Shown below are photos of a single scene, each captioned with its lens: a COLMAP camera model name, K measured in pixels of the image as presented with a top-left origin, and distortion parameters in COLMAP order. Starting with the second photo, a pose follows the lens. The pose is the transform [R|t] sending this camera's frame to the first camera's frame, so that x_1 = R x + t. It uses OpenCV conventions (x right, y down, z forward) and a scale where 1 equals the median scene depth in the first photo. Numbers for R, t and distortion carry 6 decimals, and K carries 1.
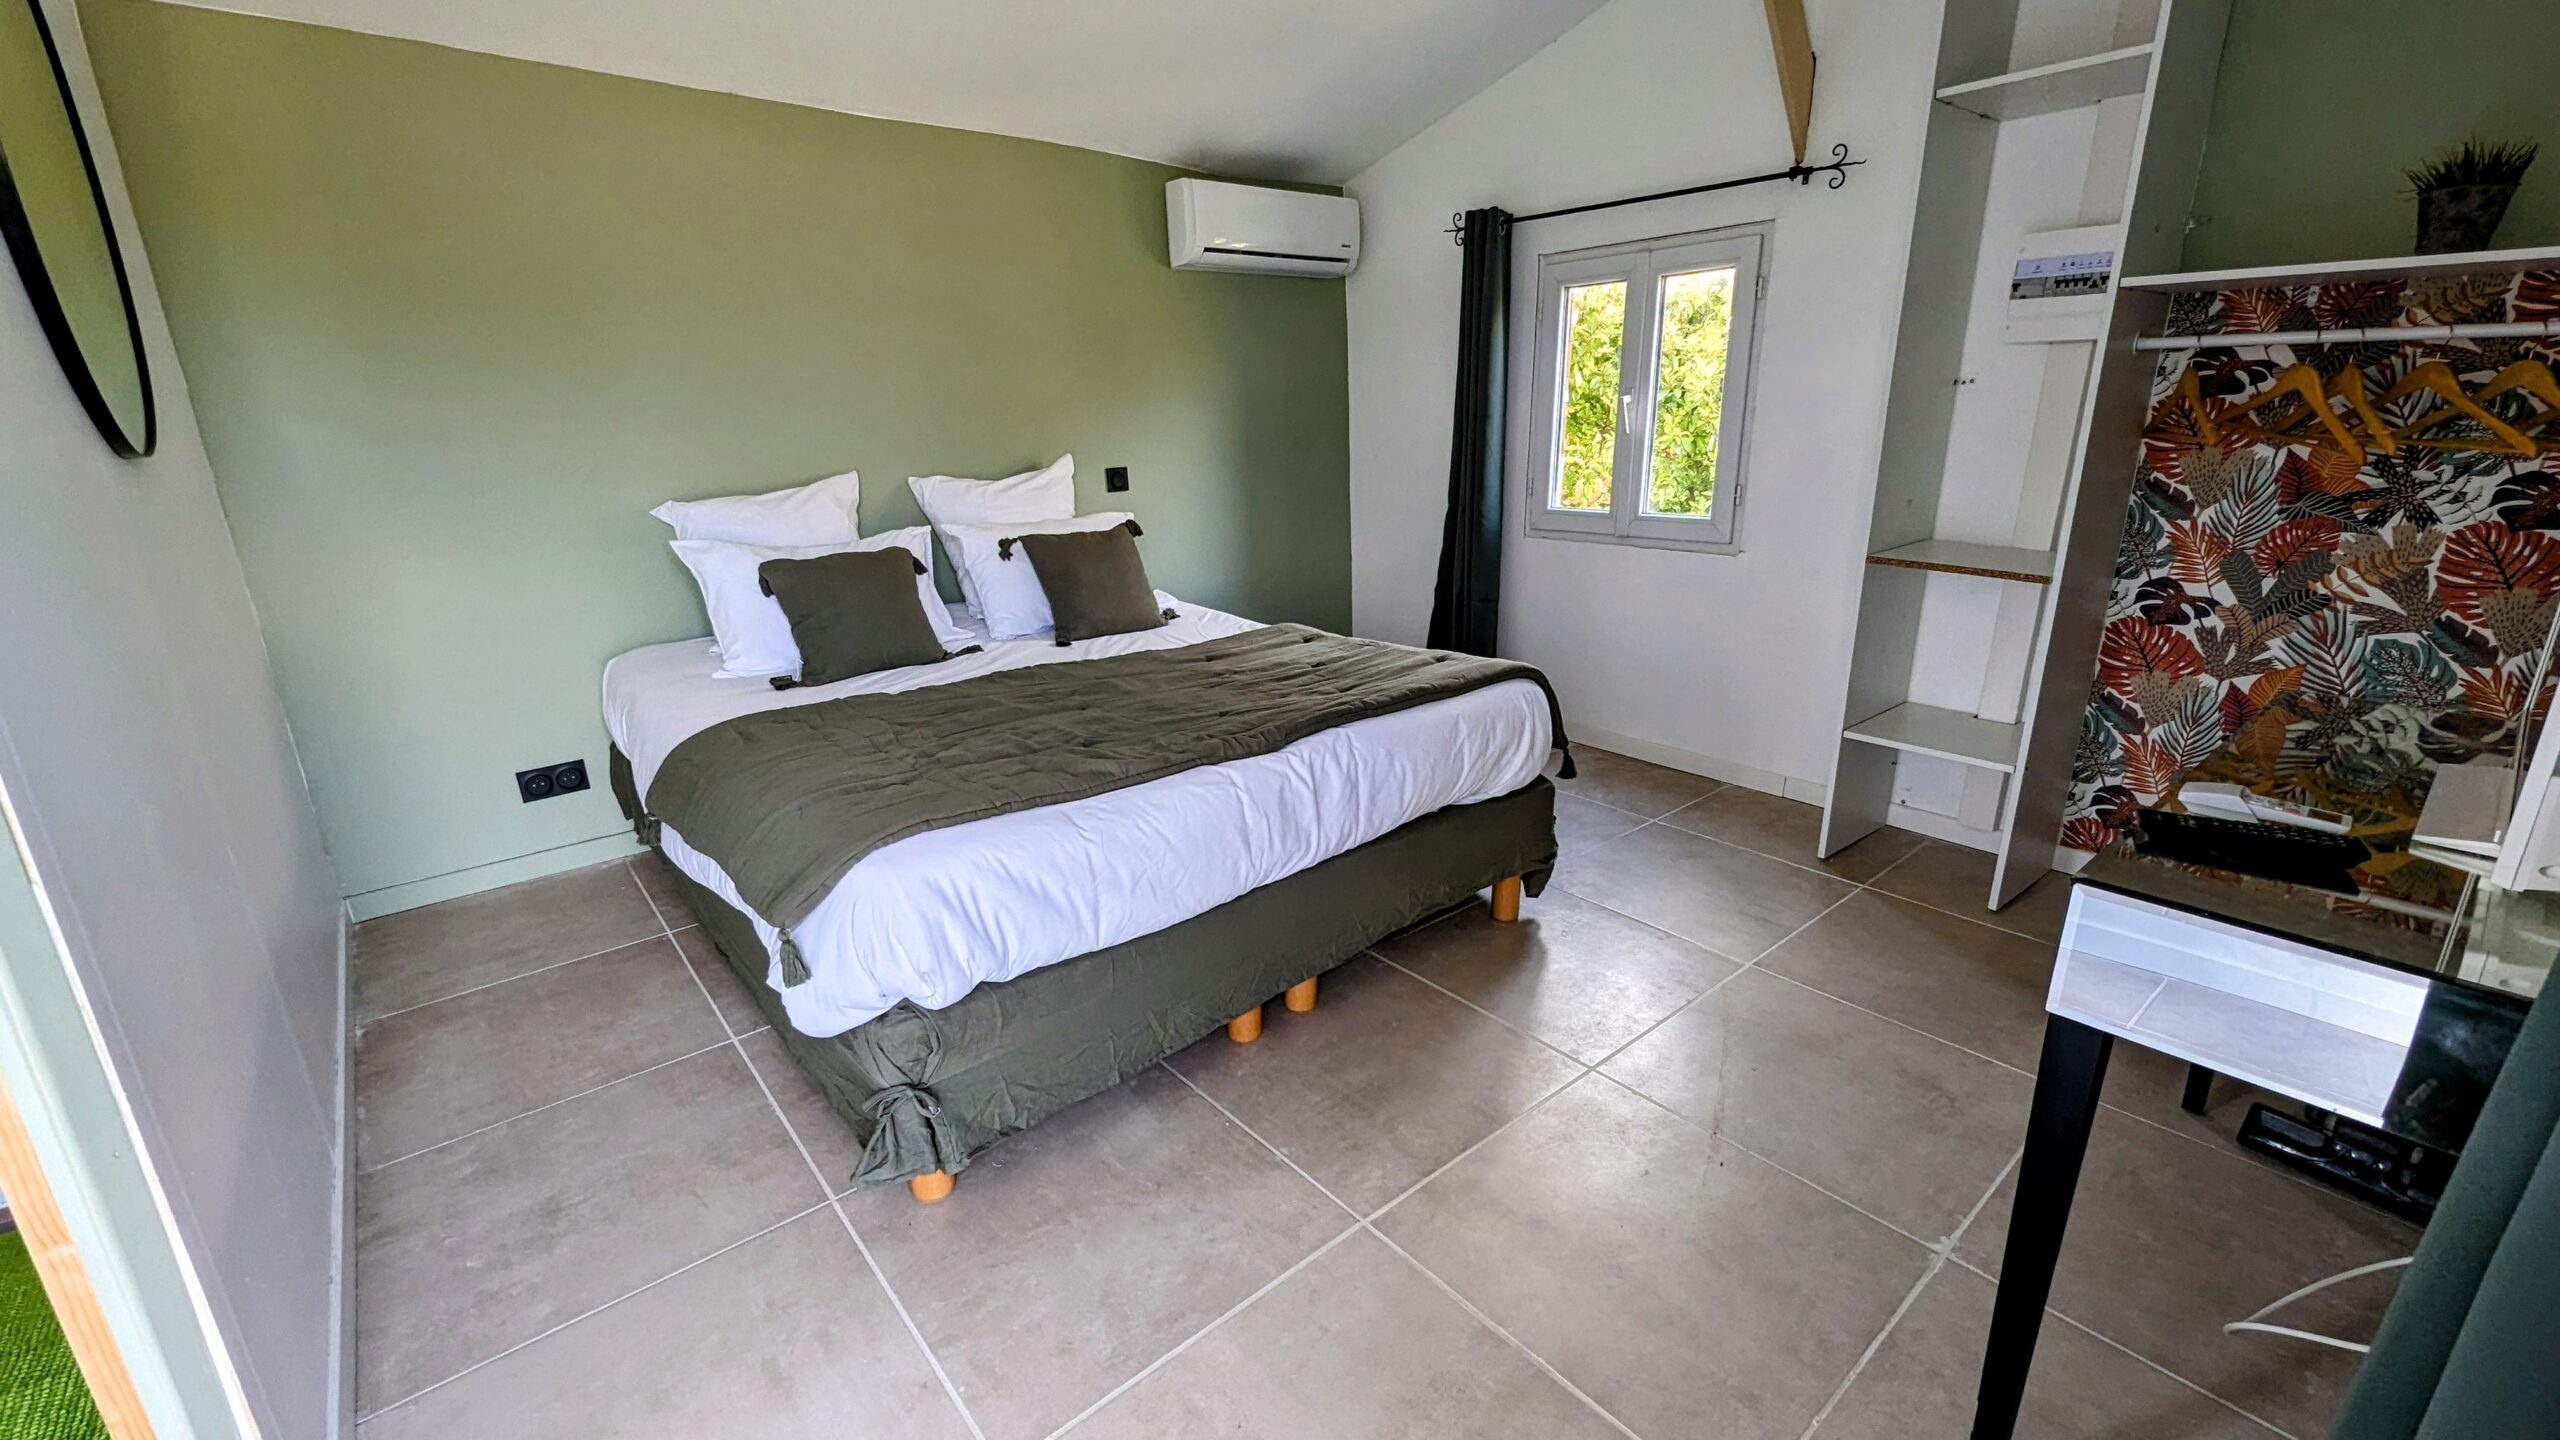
lens RADIAL K [[1060.2, 0, 1280.0], [0, 1060.2, 720.0], [0, 0, 1]] dist [0.003093, -0.000059]
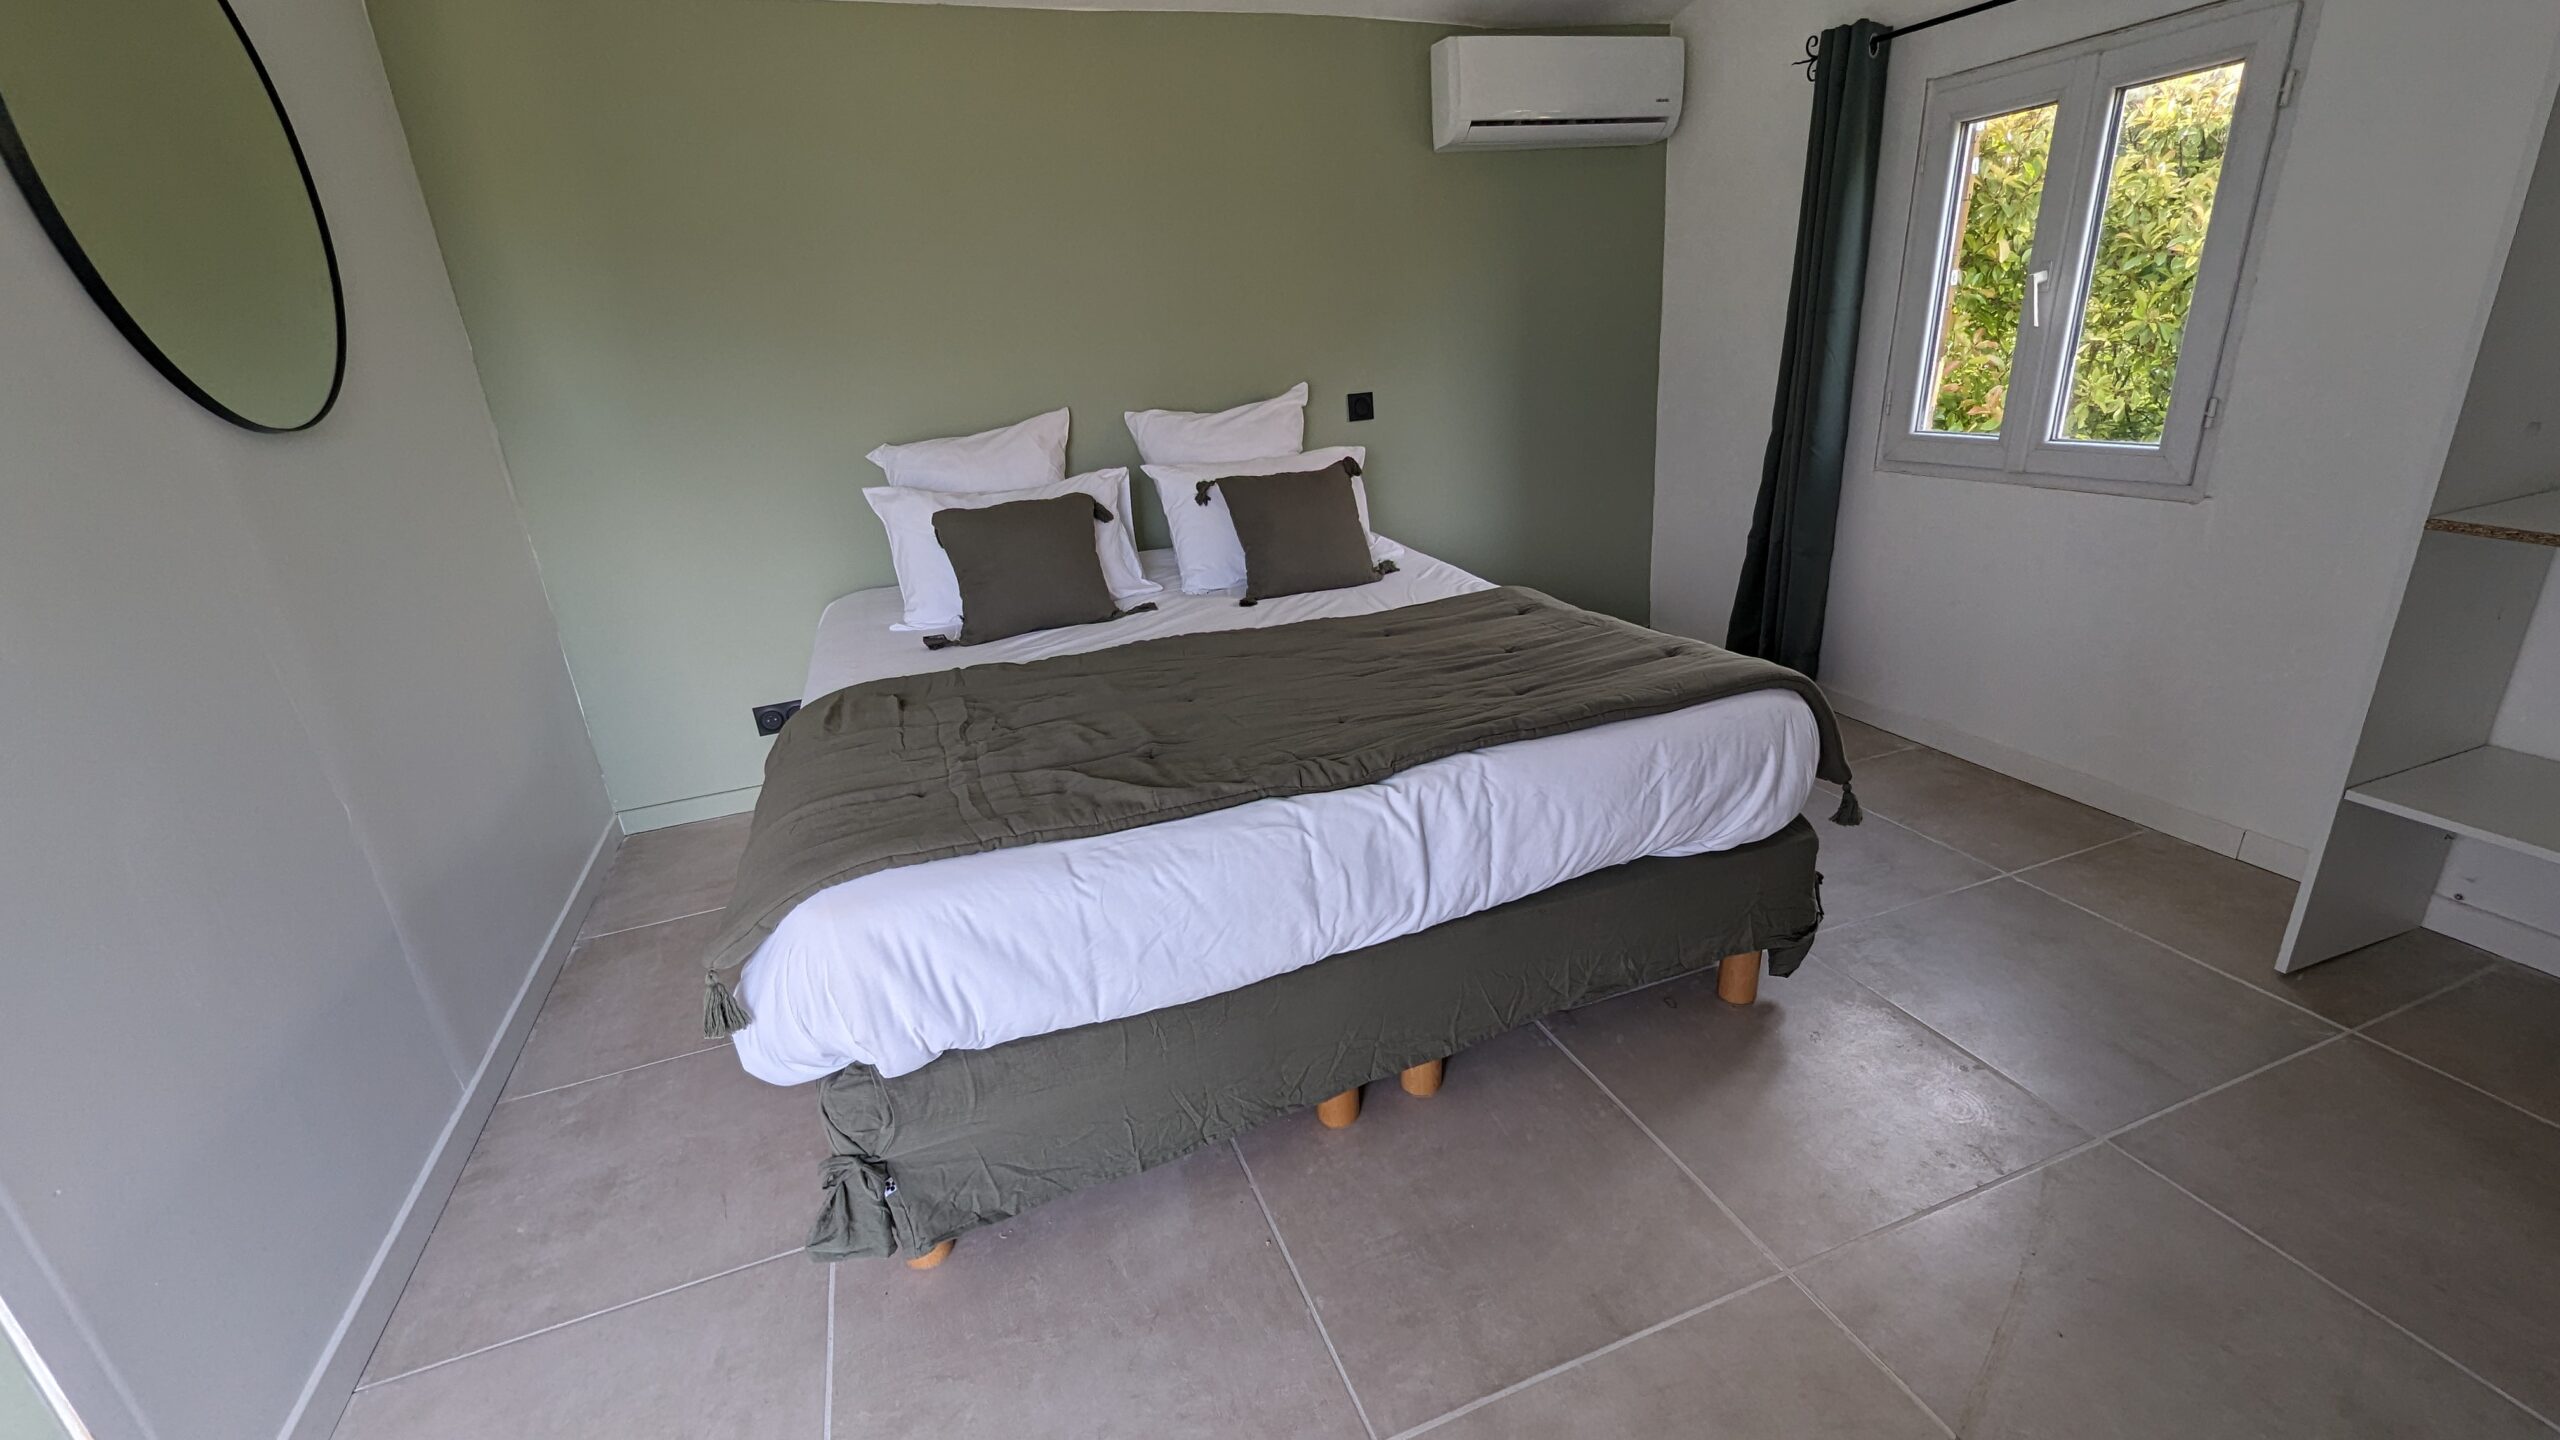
lens RADIAL K [[1060.2, 0, 1280.0], [0, 1060.2, 720.0], [0, 0, 1]] dist [0.003093, -0.000059]
pose [[0.942024, 0.073604, -0.327373, 0.139843], [-0.047203, 0.995012, 0.087883, -0.062613], [0.332209, -0.067335, 0.940799, 0.194293]]
